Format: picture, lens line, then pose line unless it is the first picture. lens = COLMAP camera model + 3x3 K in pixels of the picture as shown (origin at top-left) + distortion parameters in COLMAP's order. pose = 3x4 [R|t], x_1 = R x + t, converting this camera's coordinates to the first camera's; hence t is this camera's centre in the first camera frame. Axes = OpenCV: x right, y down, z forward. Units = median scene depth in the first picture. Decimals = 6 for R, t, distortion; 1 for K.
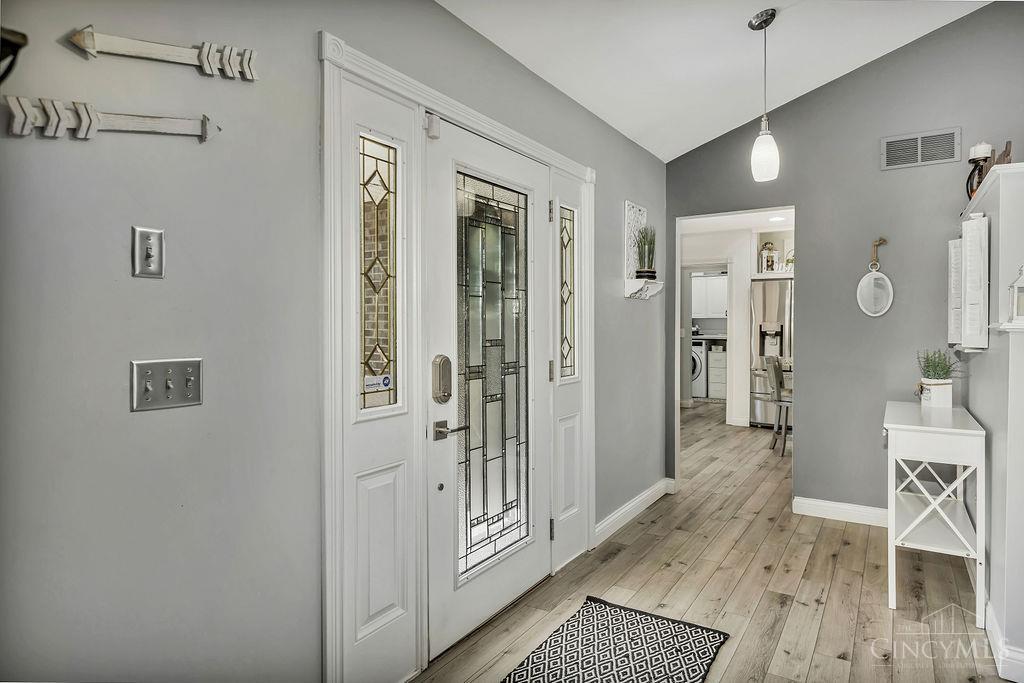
lens RADIAL K [[604.7, 0, 511.1], [0, 604.7, 324.7], [0, 0, 1]] dist [0.002739, 0.000505]
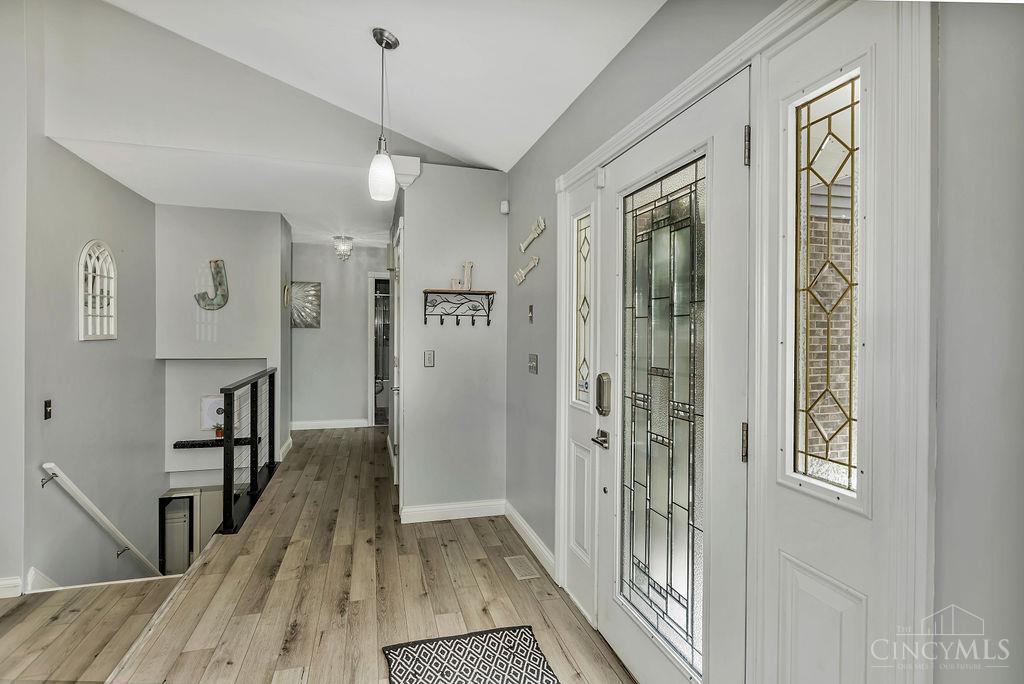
lens RADIAL K [[534.4, 0, 537.0], [0, 534.4, 338.9], [0, 0, 1]] dist [0.000097, -0.000054]
pose [[-0.646424, -0.003586, -0.762970, 0.631467], [-0.015882, 0.999836, 0.008756, -0.018428], [0.762813, 0.017778, -0.646374, 1.337470]]
